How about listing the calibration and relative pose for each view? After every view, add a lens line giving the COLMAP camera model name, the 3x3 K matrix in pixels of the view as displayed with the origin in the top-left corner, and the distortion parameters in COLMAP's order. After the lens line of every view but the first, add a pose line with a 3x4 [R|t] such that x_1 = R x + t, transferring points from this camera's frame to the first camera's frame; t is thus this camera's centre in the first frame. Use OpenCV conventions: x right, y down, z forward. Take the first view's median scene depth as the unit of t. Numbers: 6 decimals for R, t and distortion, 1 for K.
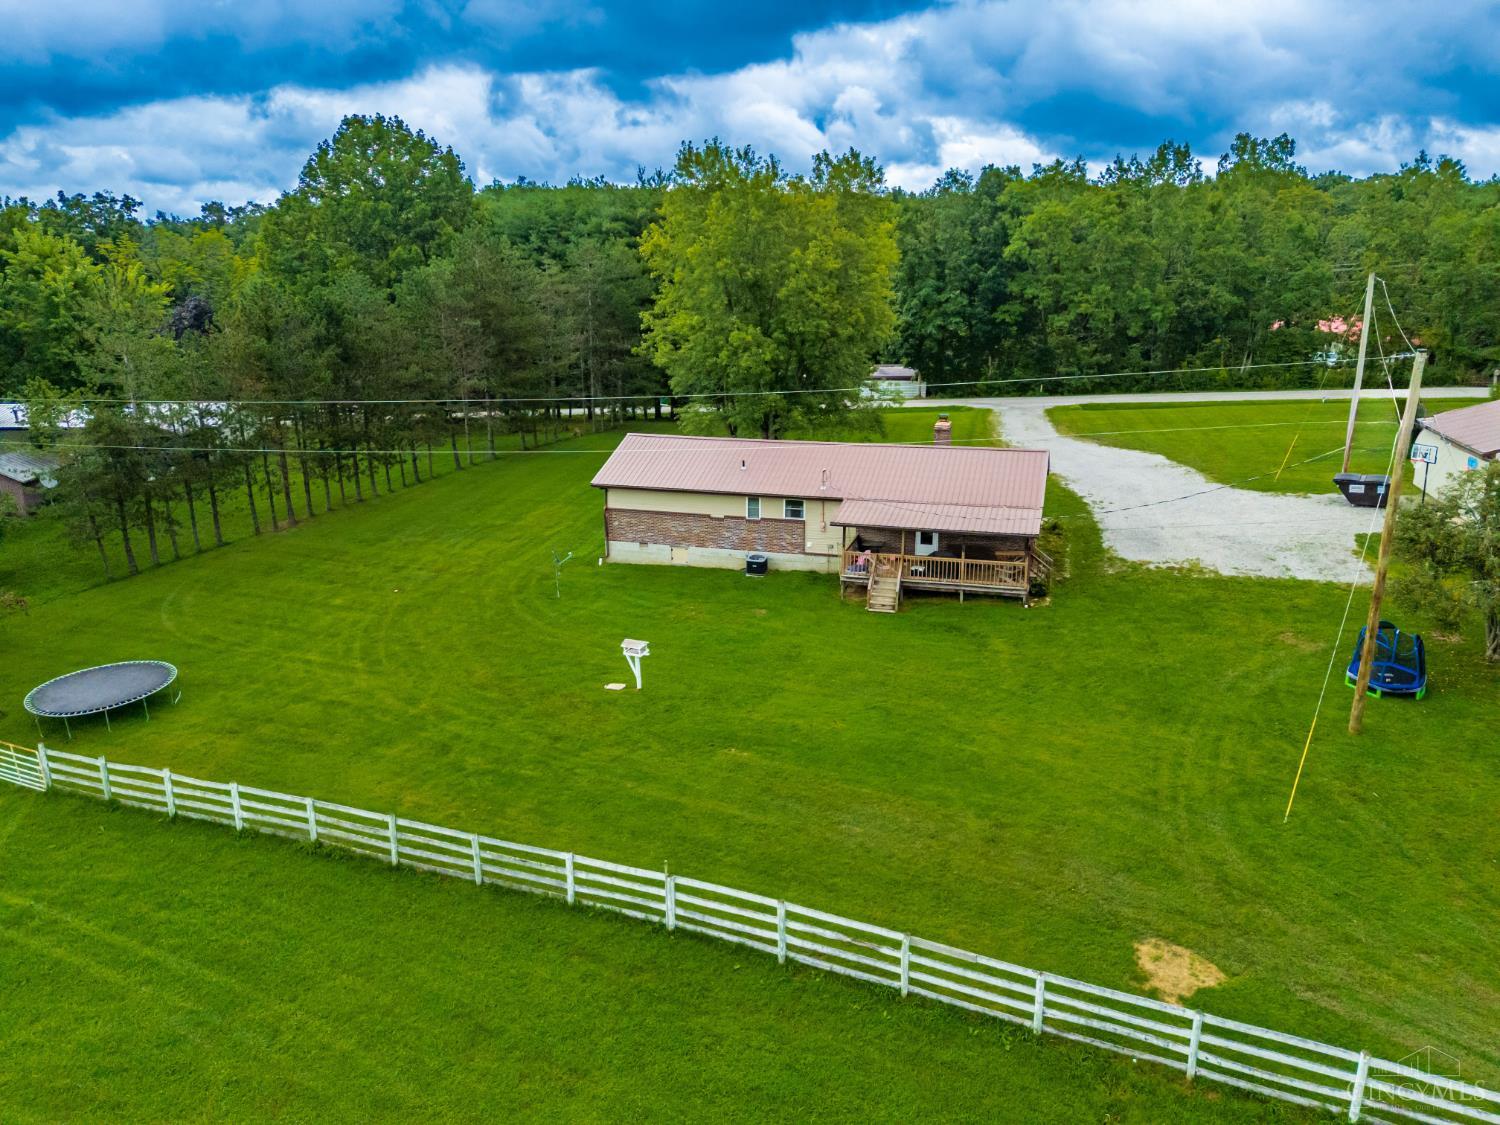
lens RADIAL K [[1100.8, 0, 750.0], [0, 1100.8, 562.5], [0, 0, 1]] dist [0.090721, -0.112723]
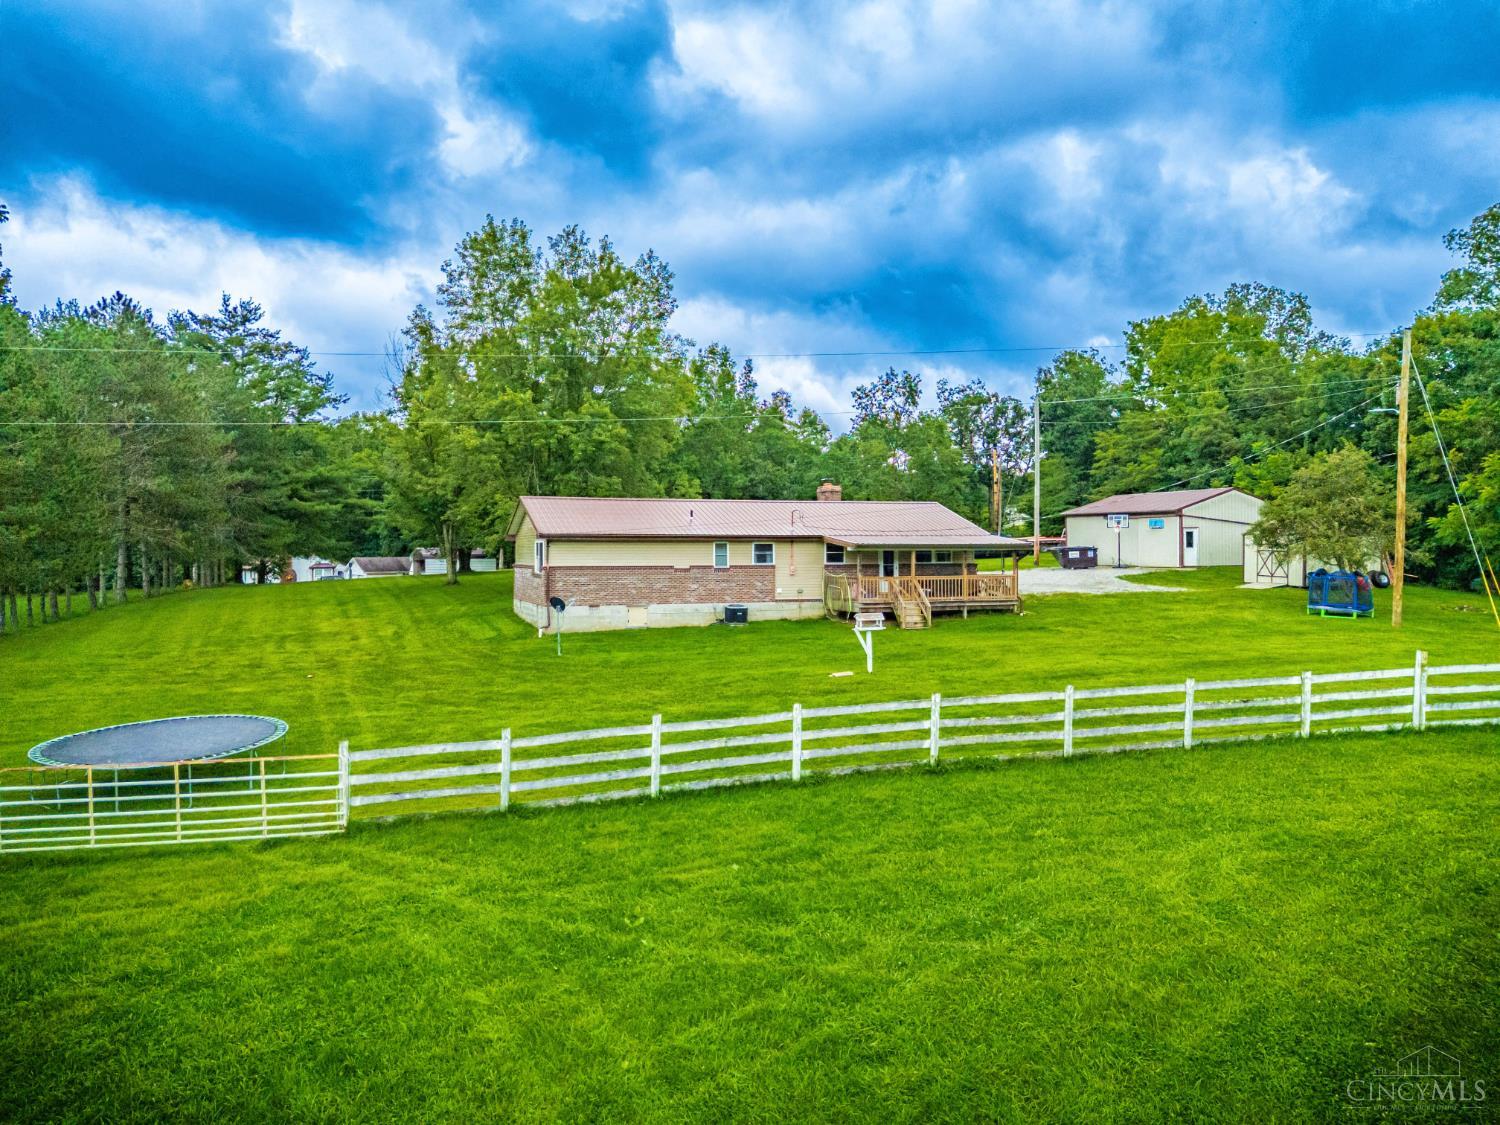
lens RADIAL K [[1100.8, 0, 750.0], [0, 1100.8, 562.5], [0, 0, 1]] dist [0.090721, -0.112723]
pose [[0.801465, -0.005580, 0.598015, -0.532870], [0.154894, 0.967772, -0.198560, 0.144418], [-0.577634, 0.251768, 0.776500, 0.276345]]
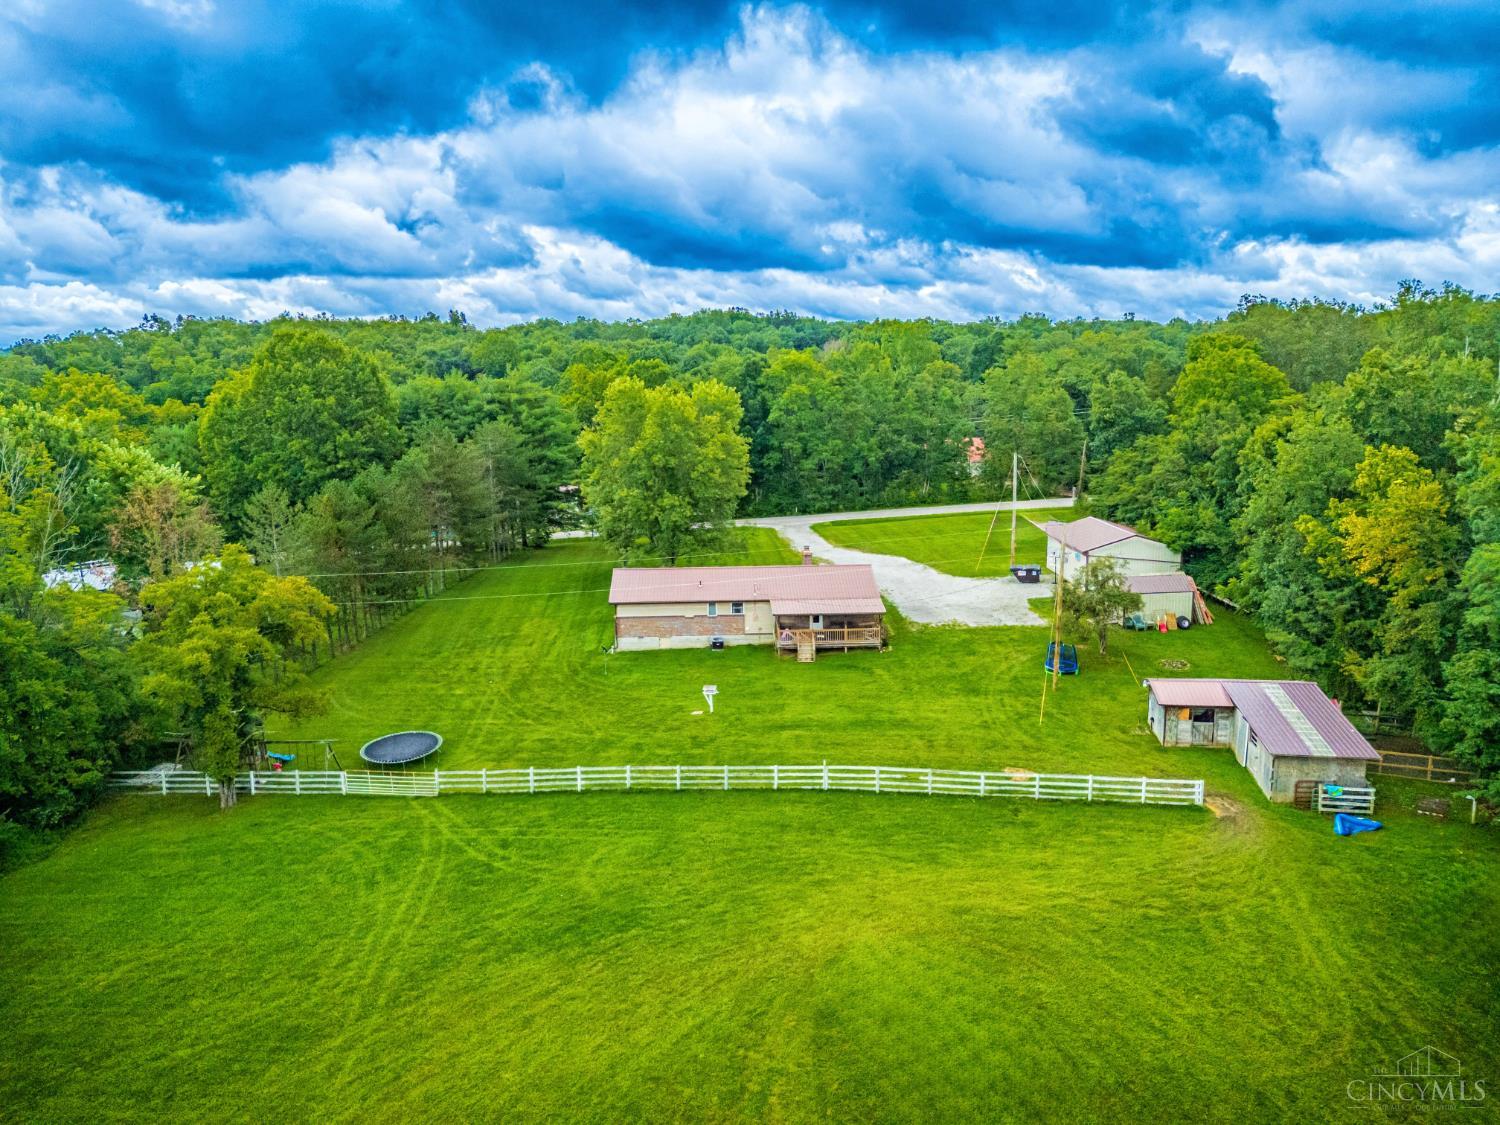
lens RADIAL K [[1100.8, 0, 750.0], [0, 1100.8, 562.5], [0, 0, 1]] dist [0.090721, -0.112723]
pose [[0.950131, -0.064932, 0.305017, -0.448170], [0.089533, 0.993703, -0.067359, -0.003288], [-0.298722, 0.091309, 0.949962, -0.604113]]
